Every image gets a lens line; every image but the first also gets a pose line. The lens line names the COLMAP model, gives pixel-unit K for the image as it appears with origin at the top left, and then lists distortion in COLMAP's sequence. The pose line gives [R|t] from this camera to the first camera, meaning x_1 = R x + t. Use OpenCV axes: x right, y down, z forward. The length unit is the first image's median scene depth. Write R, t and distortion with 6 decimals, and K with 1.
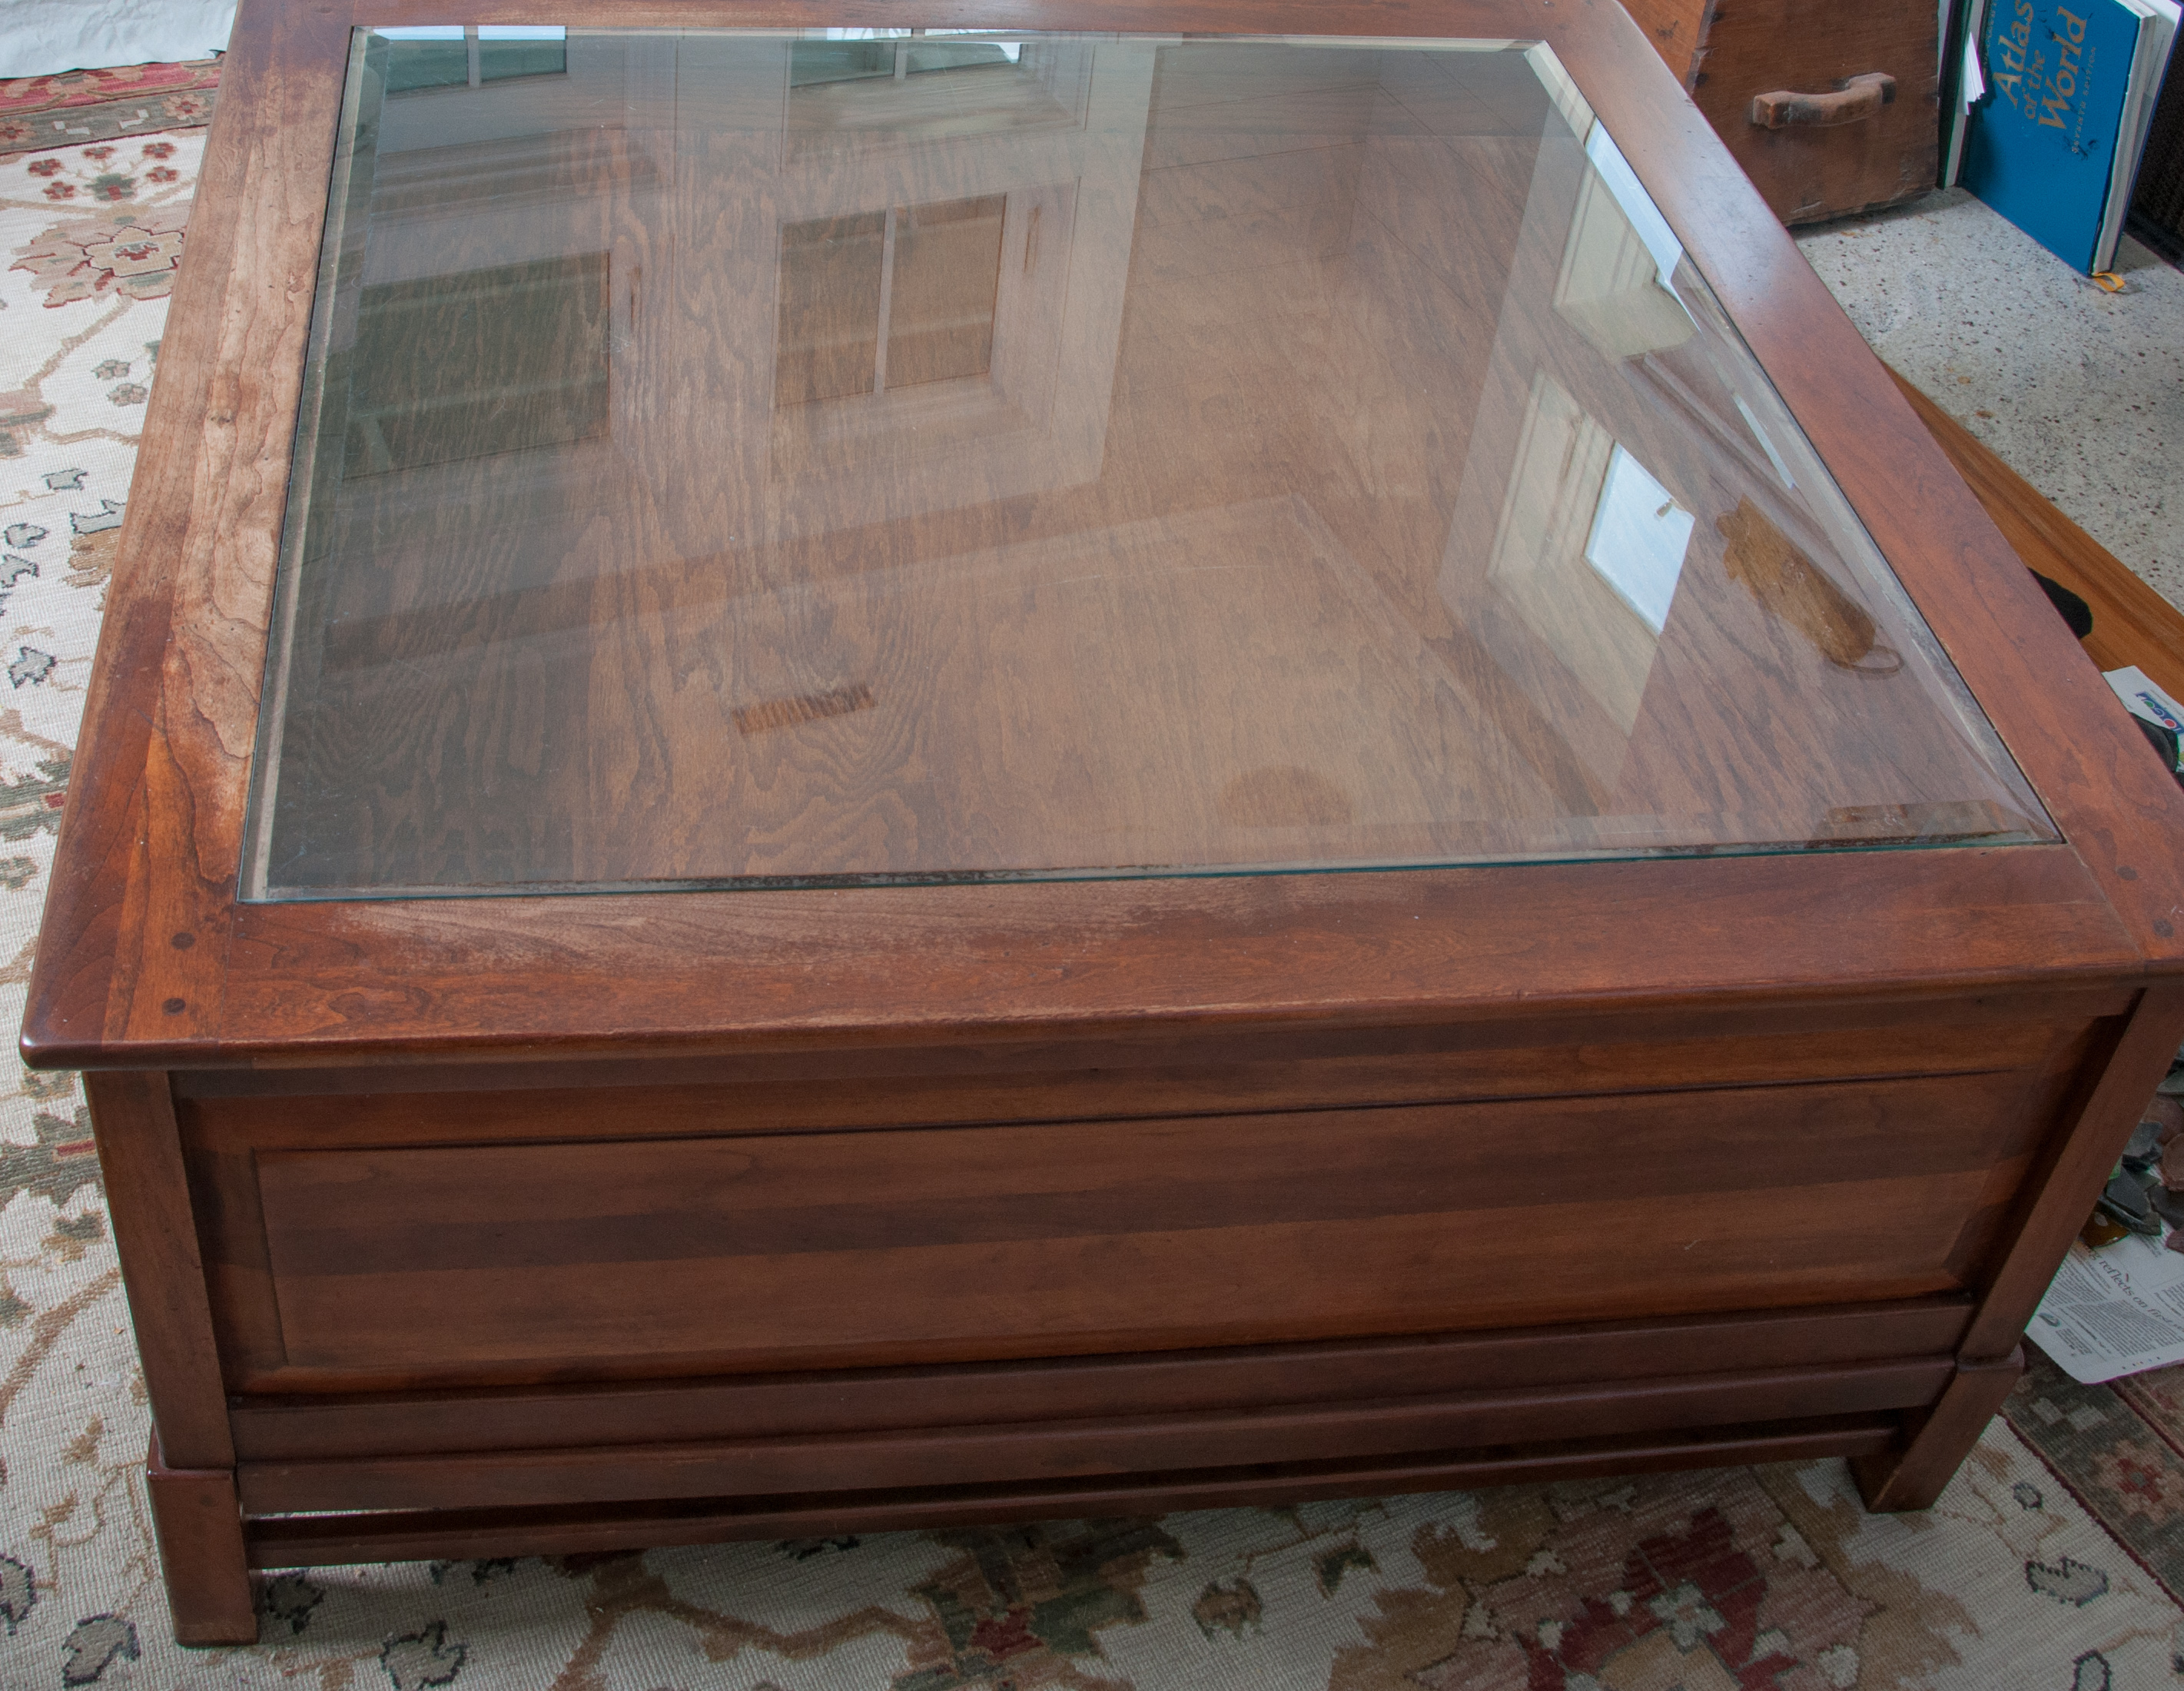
lens RADIAL K [[2660.9, 0, 927.8], [0, 2660.9, 841.5], [0, 0, 1]] dist [-0.113450, 0.020060]
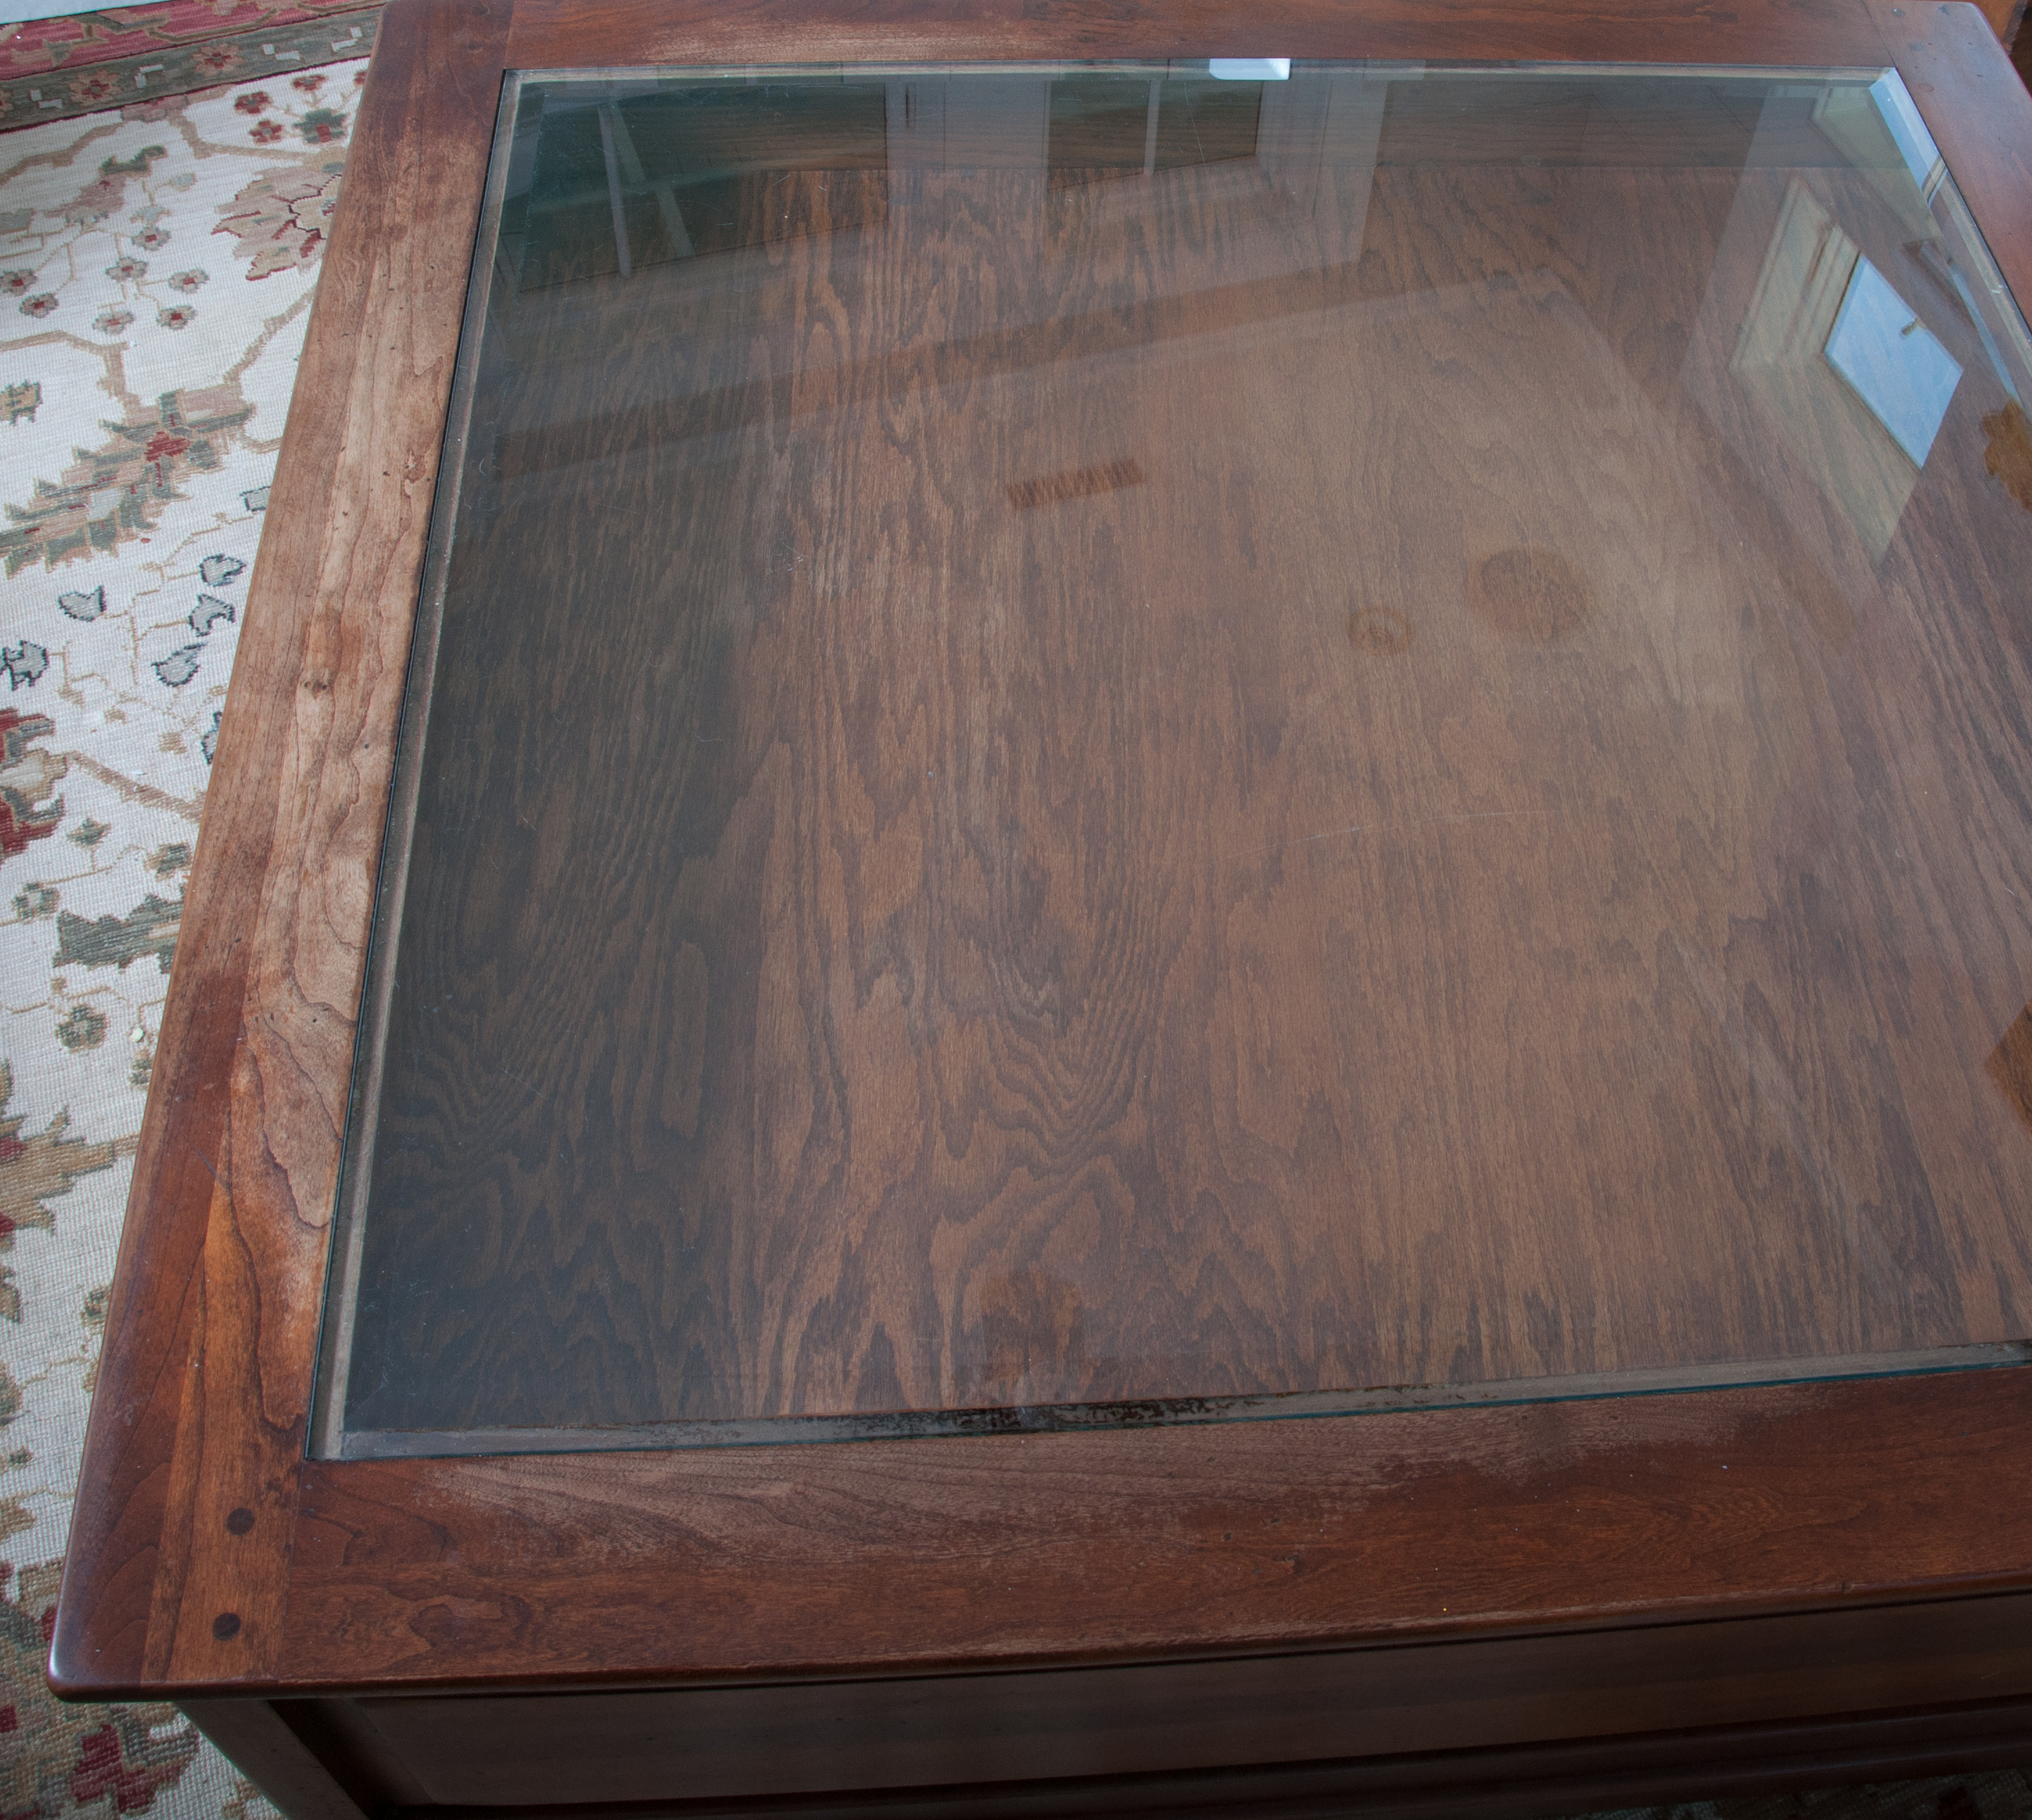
lens RADIAL K [[2272.1, 0, 1114.4], [0, 2272.1, 1007.9], [0, 0, 1]] dist [-0.130554, 0.040717]
pose [[0.999281, 0.015929, -0.034413, 0.013157], [-0.007408, 0.972015, 0.234803, -0.231324], [0.037191, -0.234379, 0.971434, 0.293917]]
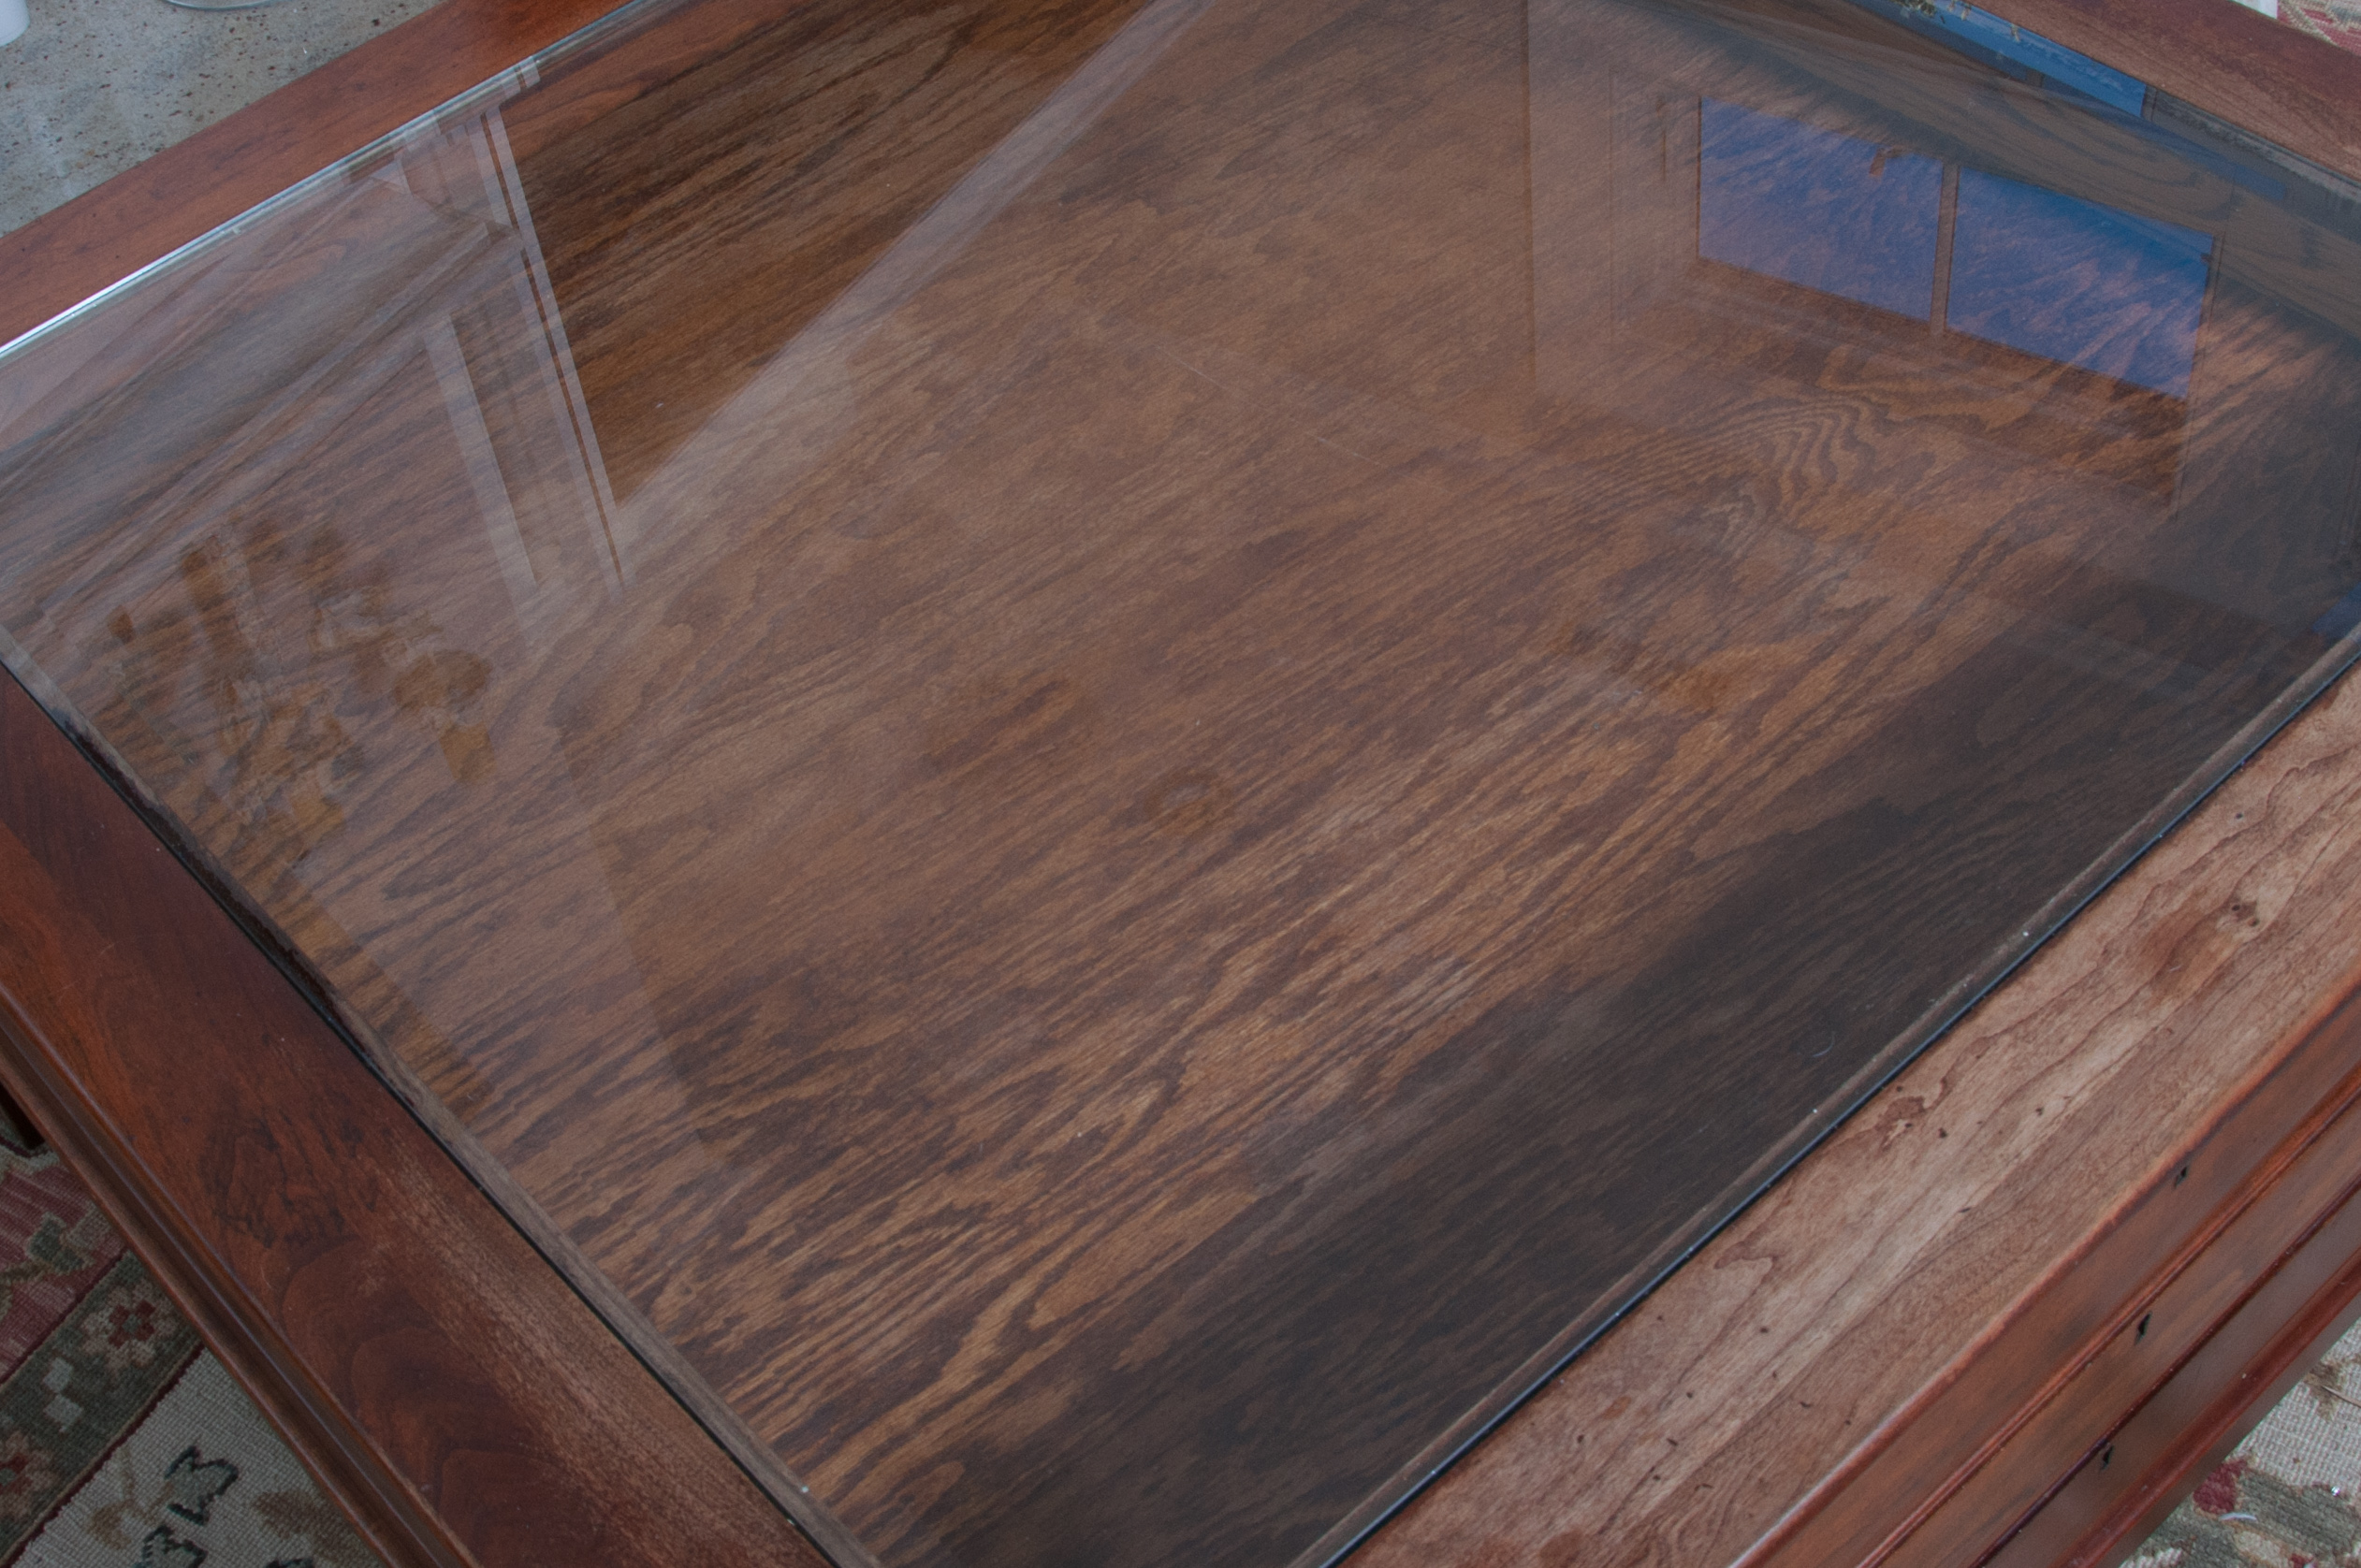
lens RADIAL K [[3081.7, 0, 1180.5], [0, 3081.7, 784.0], [0, 0, 1]] dist [-0.099877, 0.005736]
pose [[-0.589402, -0.593269, 0.548304, -0.498549], [0.578873, 0.163257, 0.798908, -0.886255], [-0.563482, 0.788276, 0.247203, 0.947155]]
